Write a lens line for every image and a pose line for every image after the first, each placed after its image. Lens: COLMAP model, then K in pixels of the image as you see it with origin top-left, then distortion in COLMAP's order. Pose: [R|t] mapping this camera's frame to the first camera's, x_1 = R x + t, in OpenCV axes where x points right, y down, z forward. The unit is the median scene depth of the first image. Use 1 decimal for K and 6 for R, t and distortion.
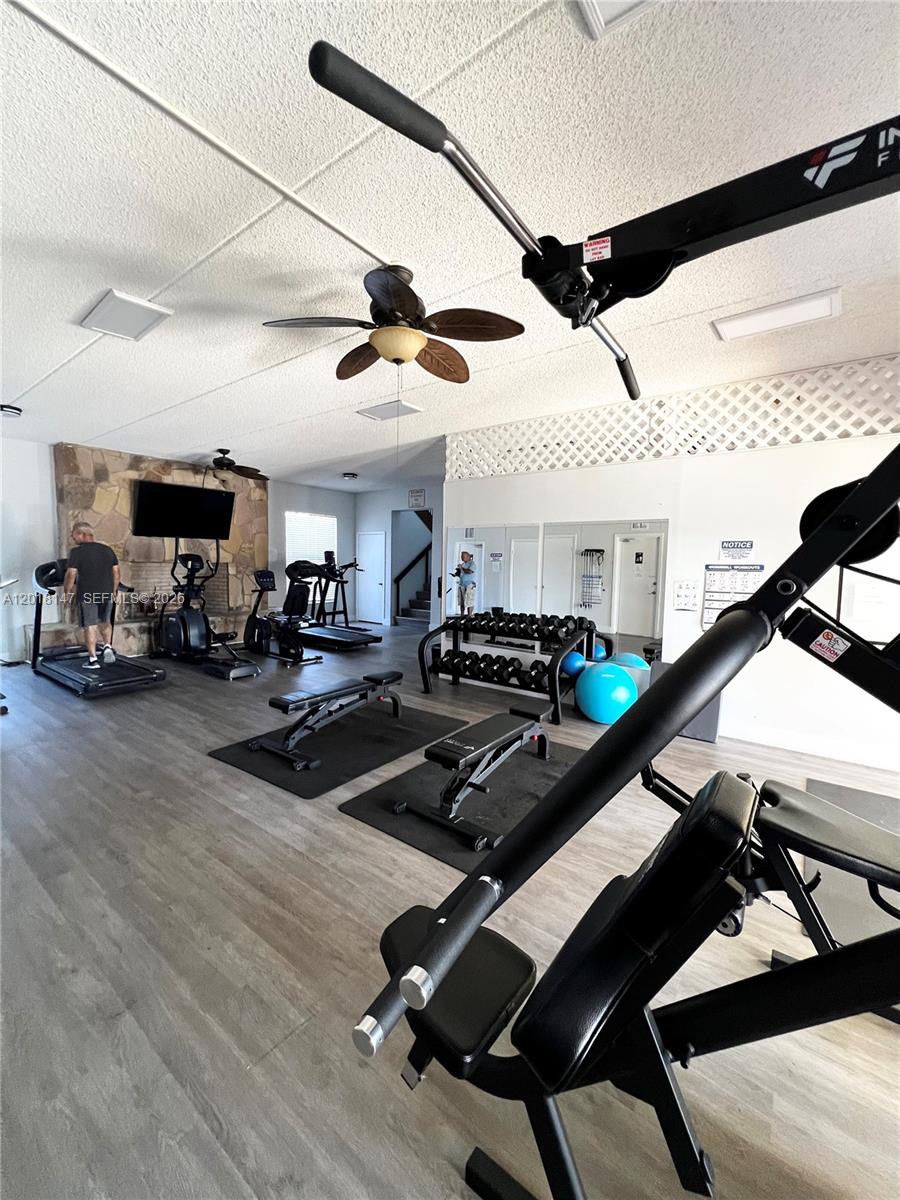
lens RADIAL K [[480.4, 0, 452.5], [0, 480.4, 599.6], [0, 0, 1]] dist [-0.002544, 0.000566]
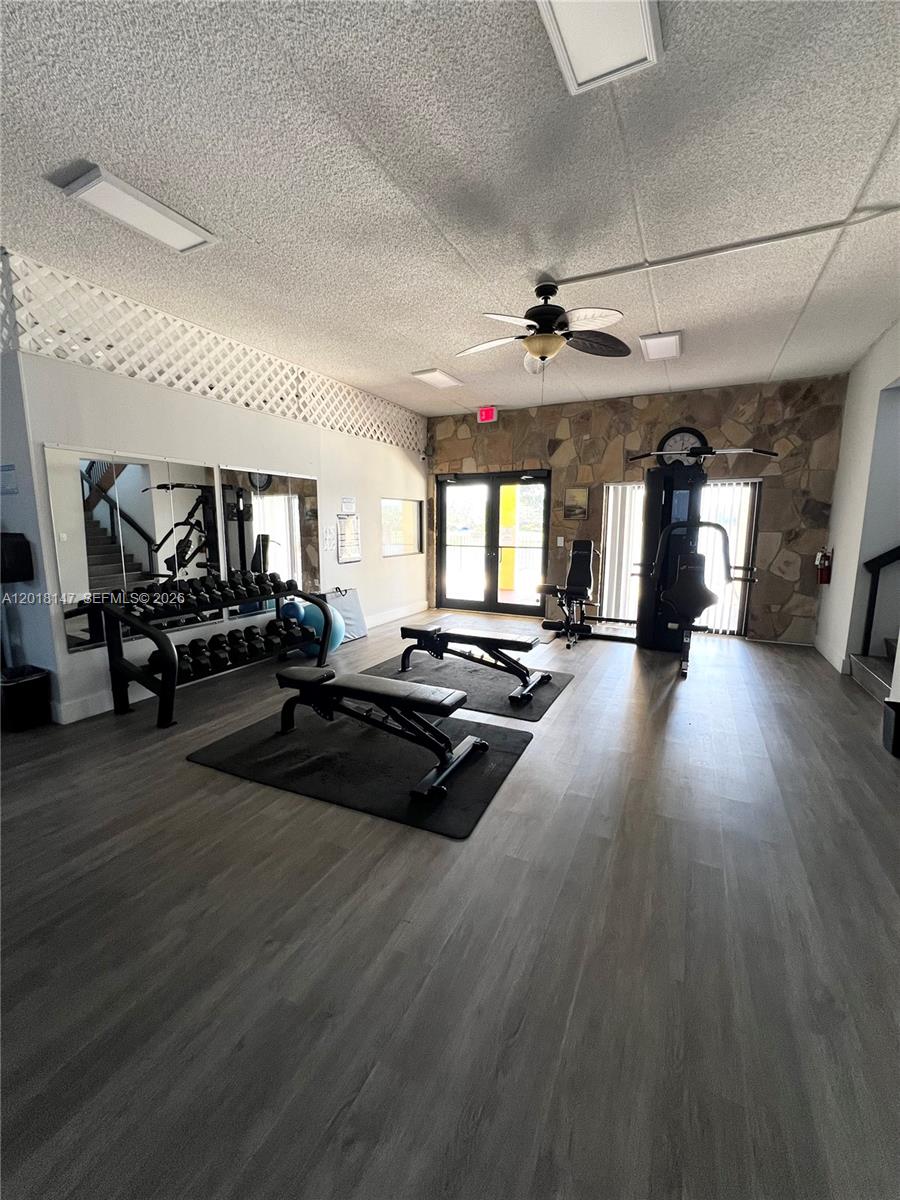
lens RADIAL K [[480.4, 0, 452.9], [0, 480.4, 596.5], [0, 0, 1]] dist [-0.002544, 0.000566]
pose [[-0.183762, -0.167191, 0.968648, -0.842303], [0.087195, 0.978772, 0.185480, -0.062317], [-0.979096, 0.118545, -0.165283, 0.883694]]
